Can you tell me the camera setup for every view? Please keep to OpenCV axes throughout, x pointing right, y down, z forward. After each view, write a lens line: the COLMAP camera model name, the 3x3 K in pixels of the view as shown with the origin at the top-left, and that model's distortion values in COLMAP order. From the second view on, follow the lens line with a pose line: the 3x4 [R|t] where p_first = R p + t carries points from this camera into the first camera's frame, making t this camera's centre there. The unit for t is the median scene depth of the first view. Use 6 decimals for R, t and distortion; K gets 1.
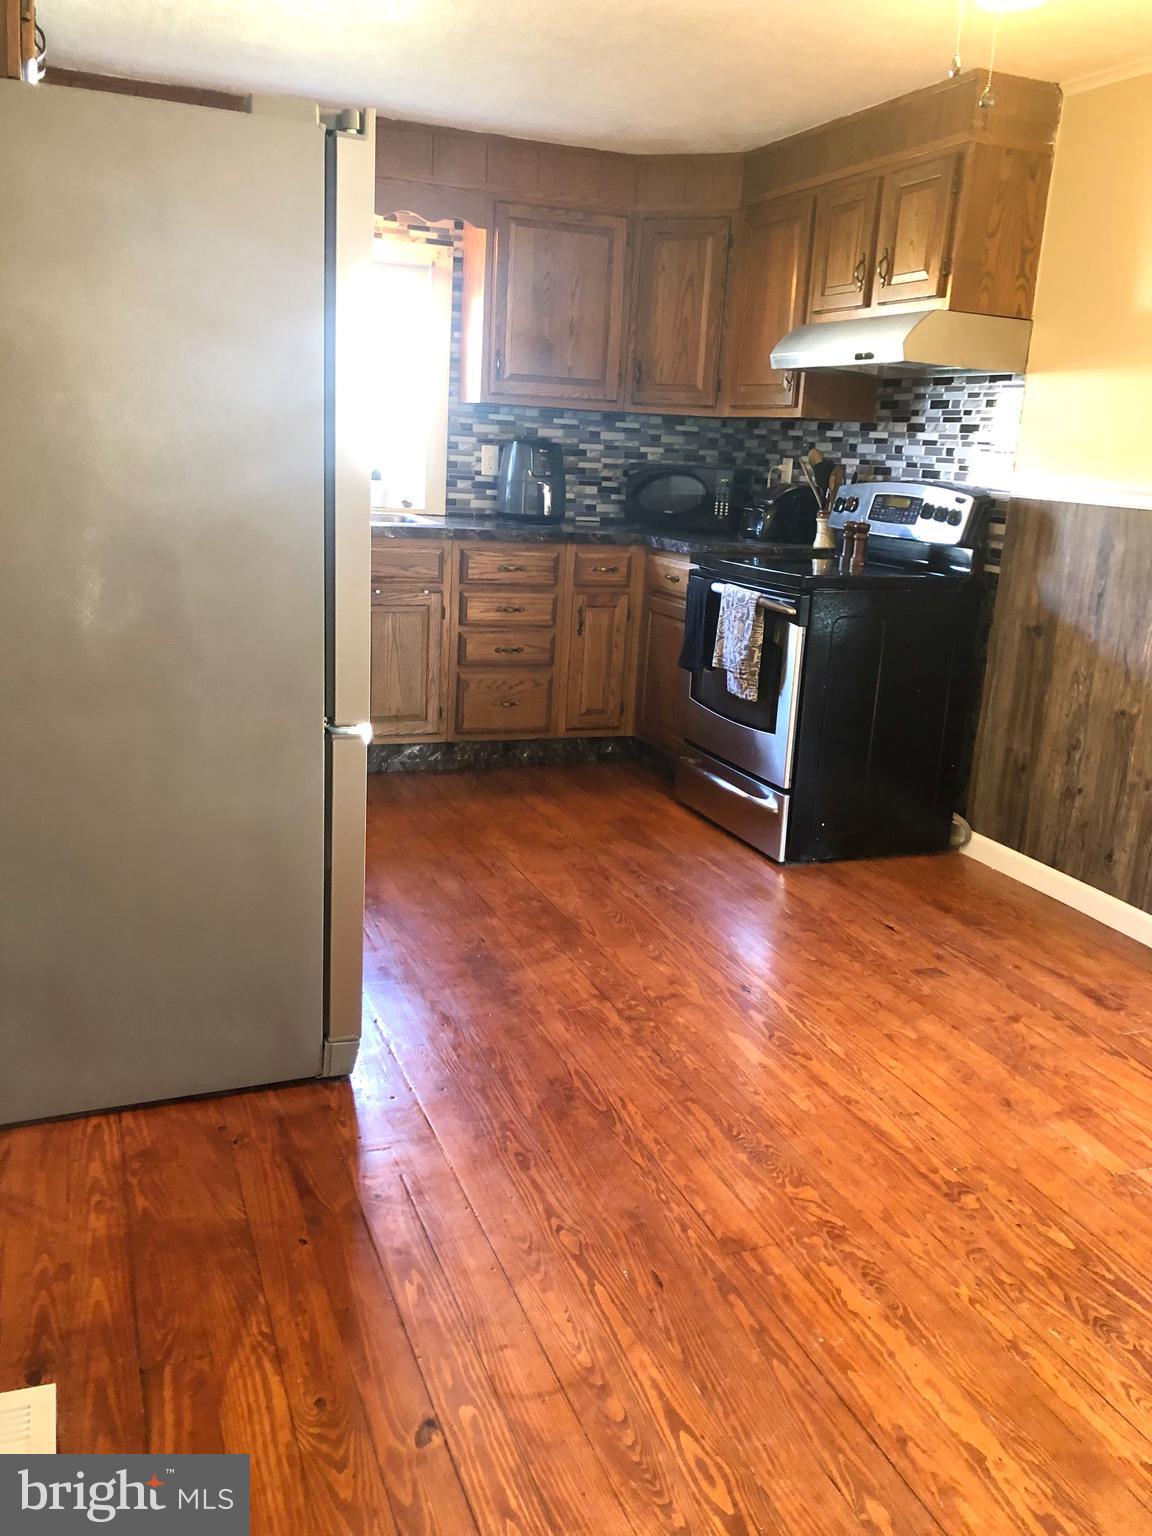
lens RADIAL K [[1267.4, 0, 579.2], [0, 1267.4, 778.7], [0, 0, 1]] dist [0.027899, -0.037951]
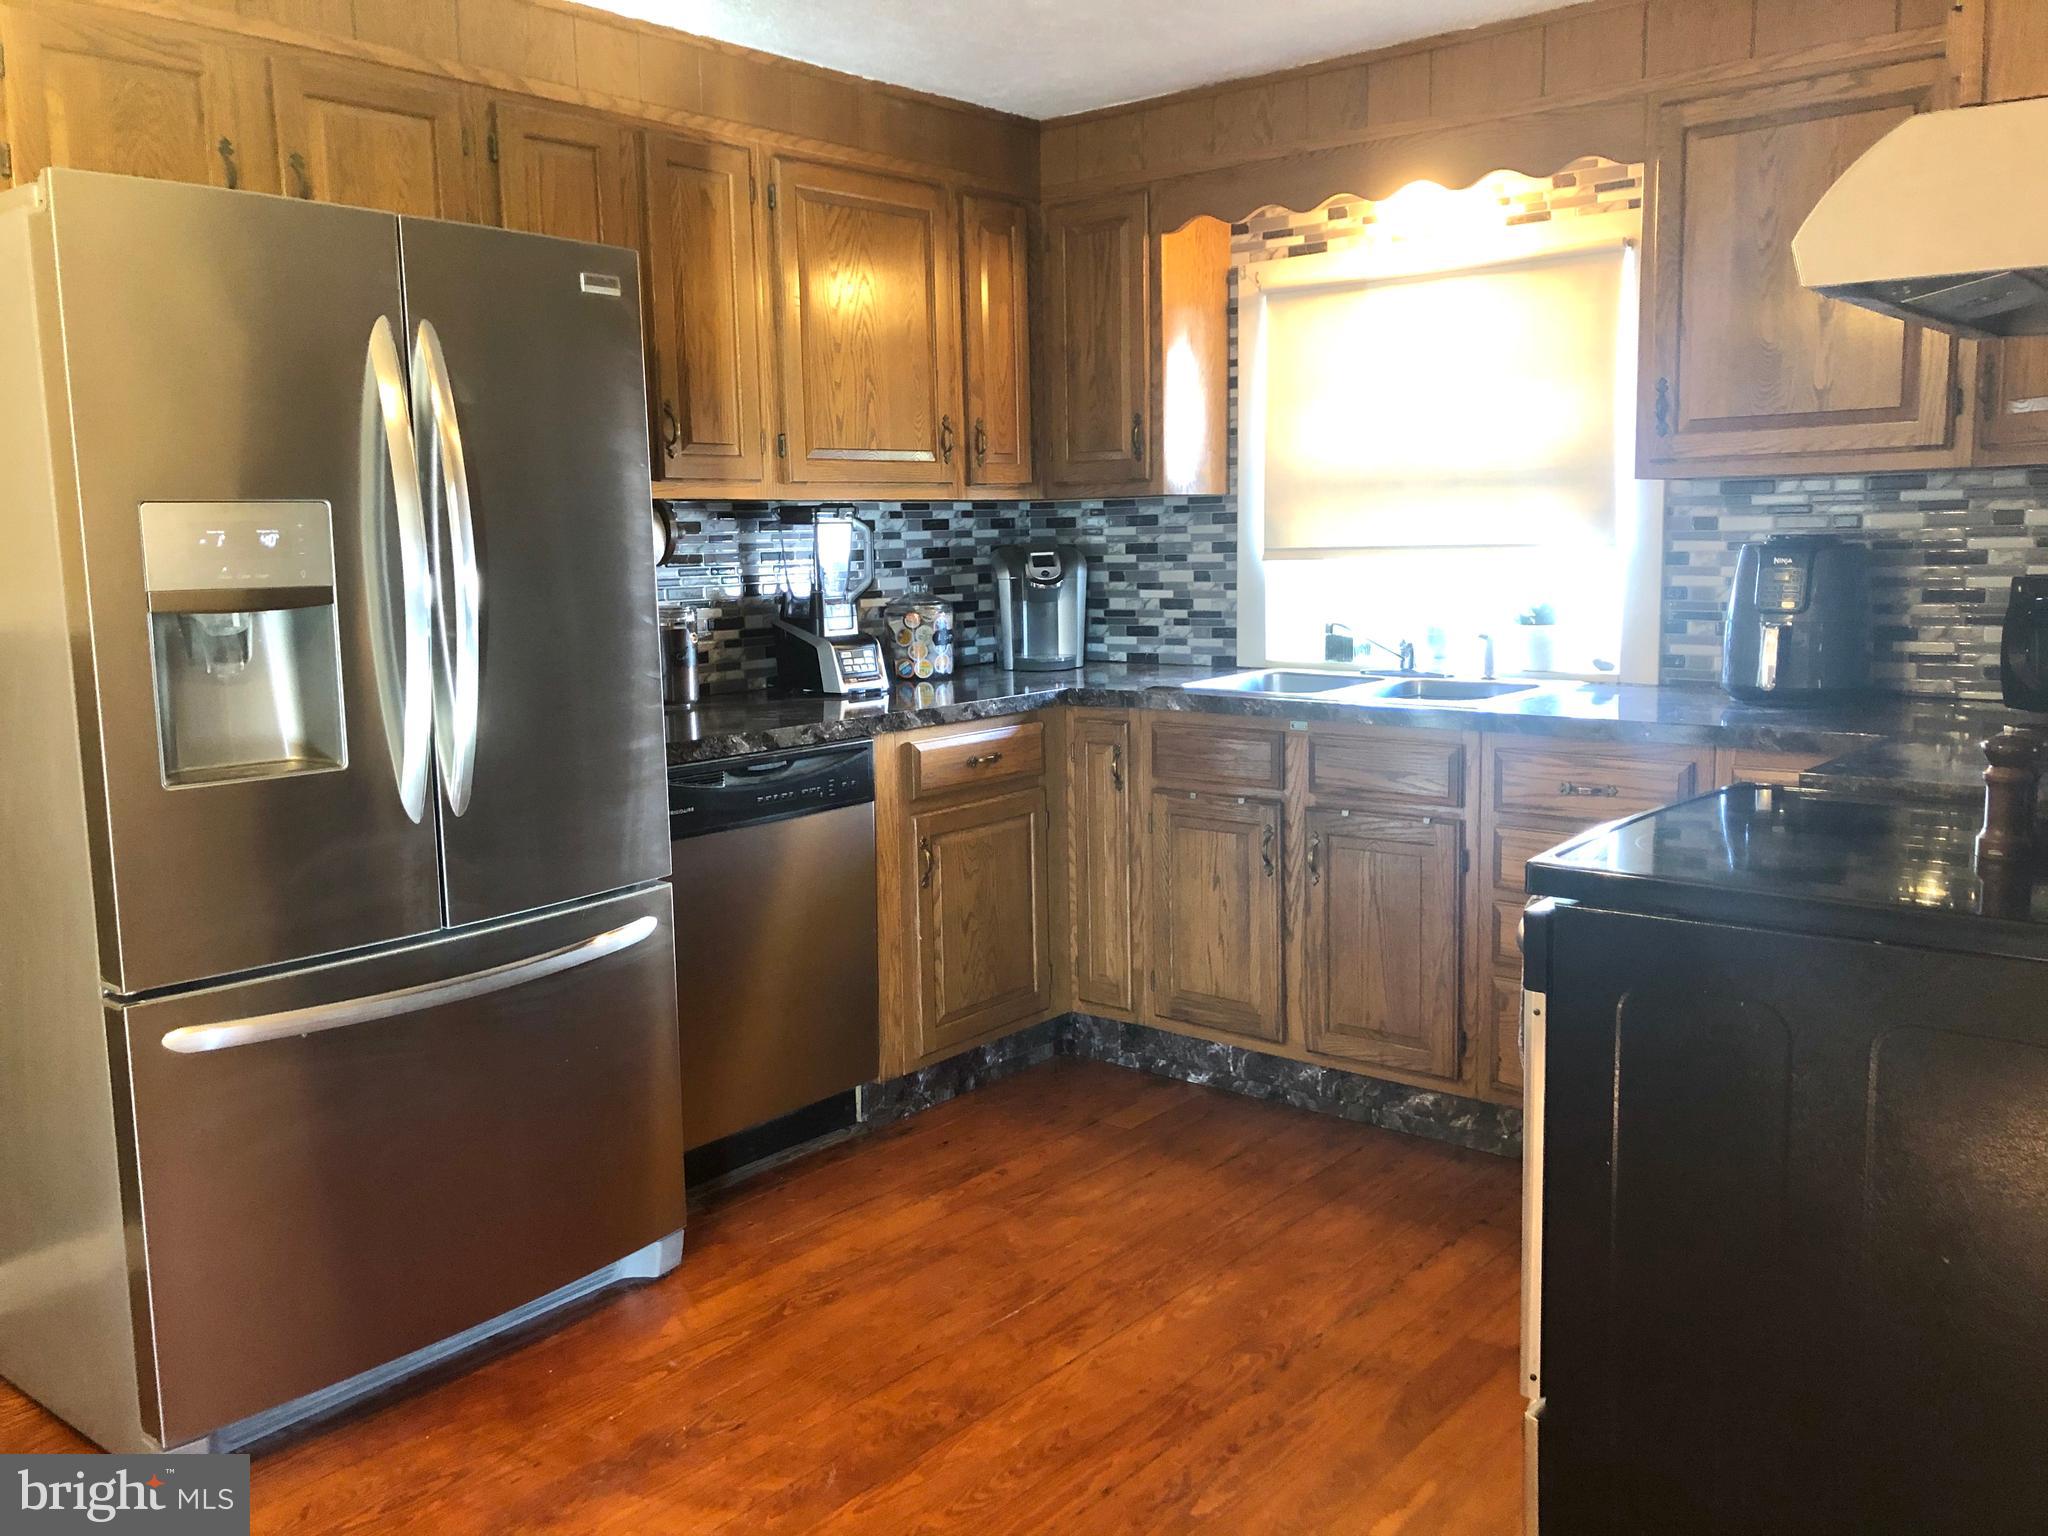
lens RADIAL K [[1689.9, 0, 1025.7], [0, 1689.9, 748.5], [0, 0, 1]] dist [0.027899, -0.037951]
pose [[0.476658, 0.050646, -0.877629, 0.434888], [-0.186132, 0.981519, -0.044450, -0.110056], [0.859158, 0.184542, 0.477275, 0.478310]]
